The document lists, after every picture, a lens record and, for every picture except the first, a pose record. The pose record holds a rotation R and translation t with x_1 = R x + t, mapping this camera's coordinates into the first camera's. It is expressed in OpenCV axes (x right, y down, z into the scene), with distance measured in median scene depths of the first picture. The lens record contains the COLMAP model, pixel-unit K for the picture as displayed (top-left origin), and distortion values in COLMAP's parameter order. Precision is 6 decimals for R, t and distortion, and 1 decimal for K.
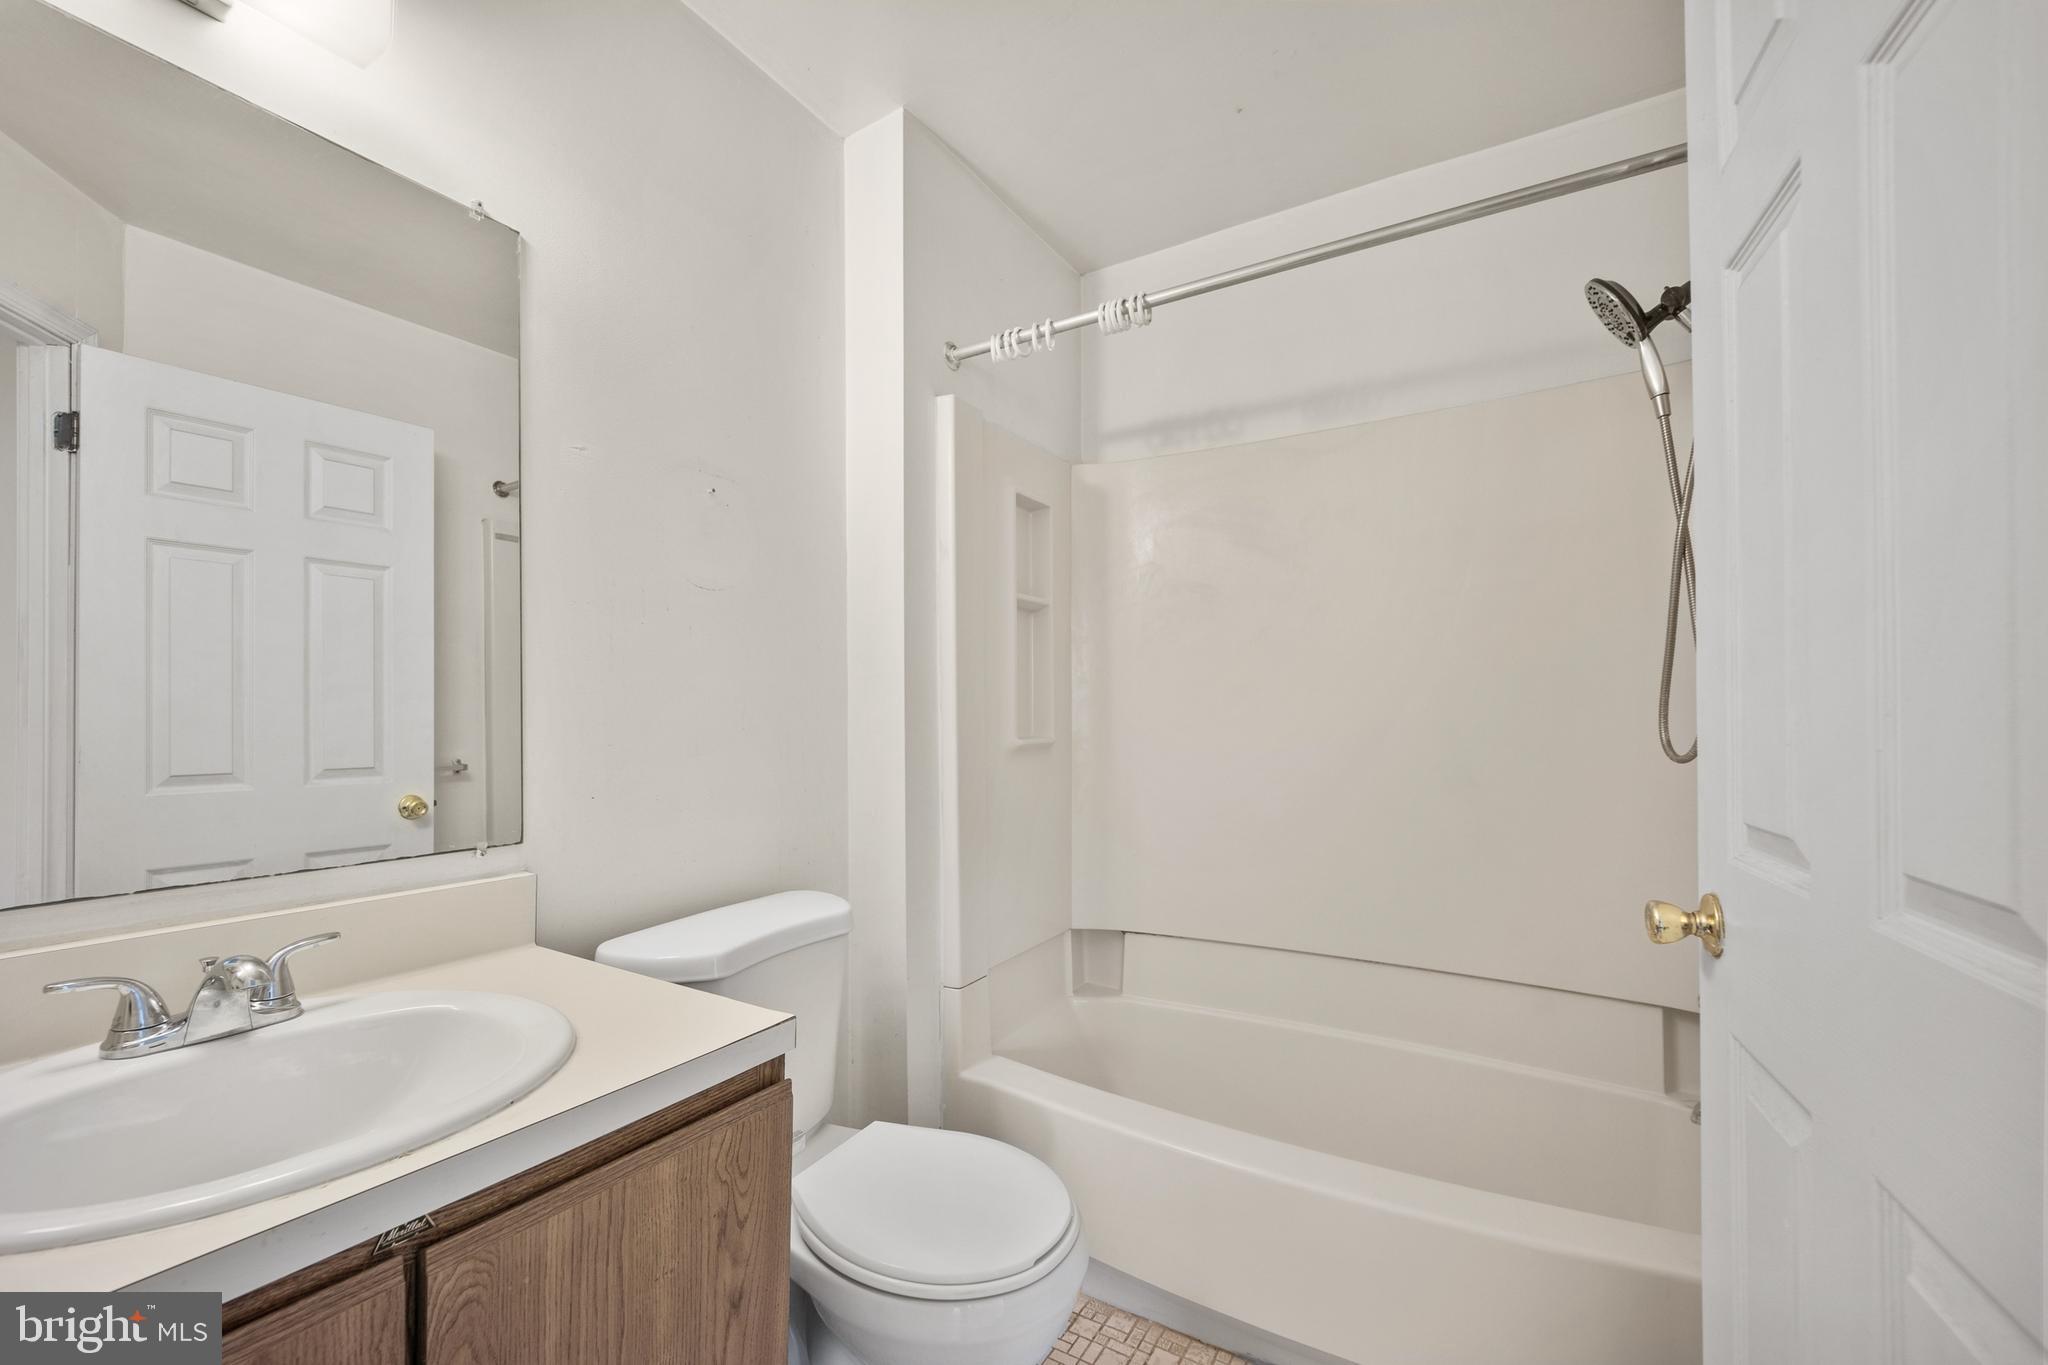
lens RADIAL K [[879.3, 0, 1018.6], [0, 879.3, 703.6], [0, 0, 1]] dist [-0.001125, -0.000069]
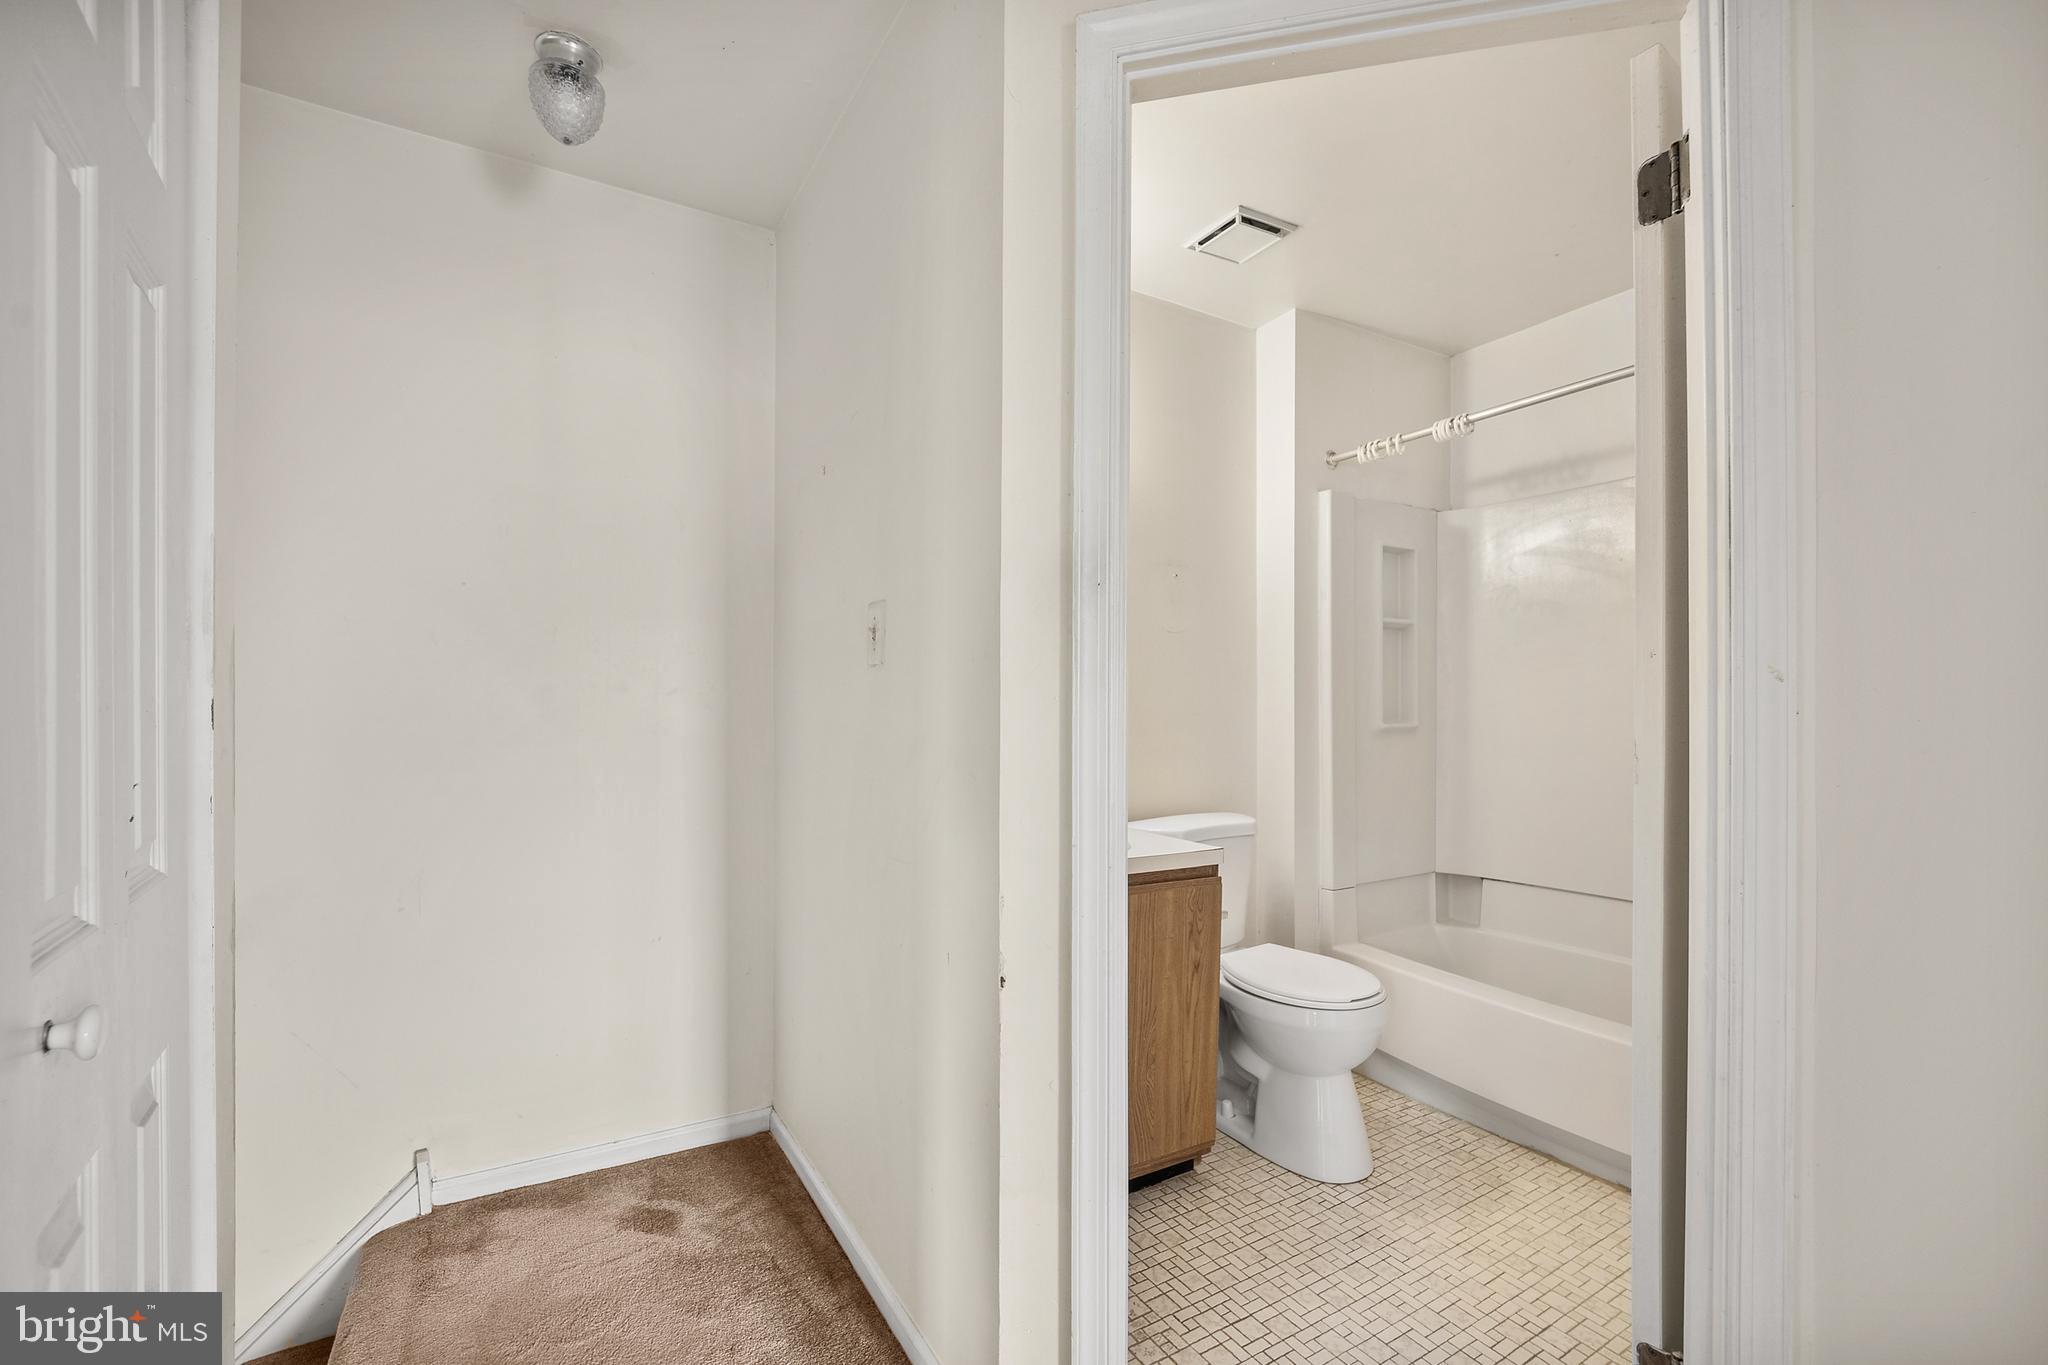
lens RADIAL K [[848.2, 0, 1020.8], [0, 848.2, 708.8], [0, 0, 1]] dist [-0.000520, -0.000043]
pose [[0.886503, 0.007831, -0.462656, 0.128242], [-0.000149, 0.999862, 0.016639, -0.005418], [0.462722, -0.014682, 0.886382, -0.517954]]
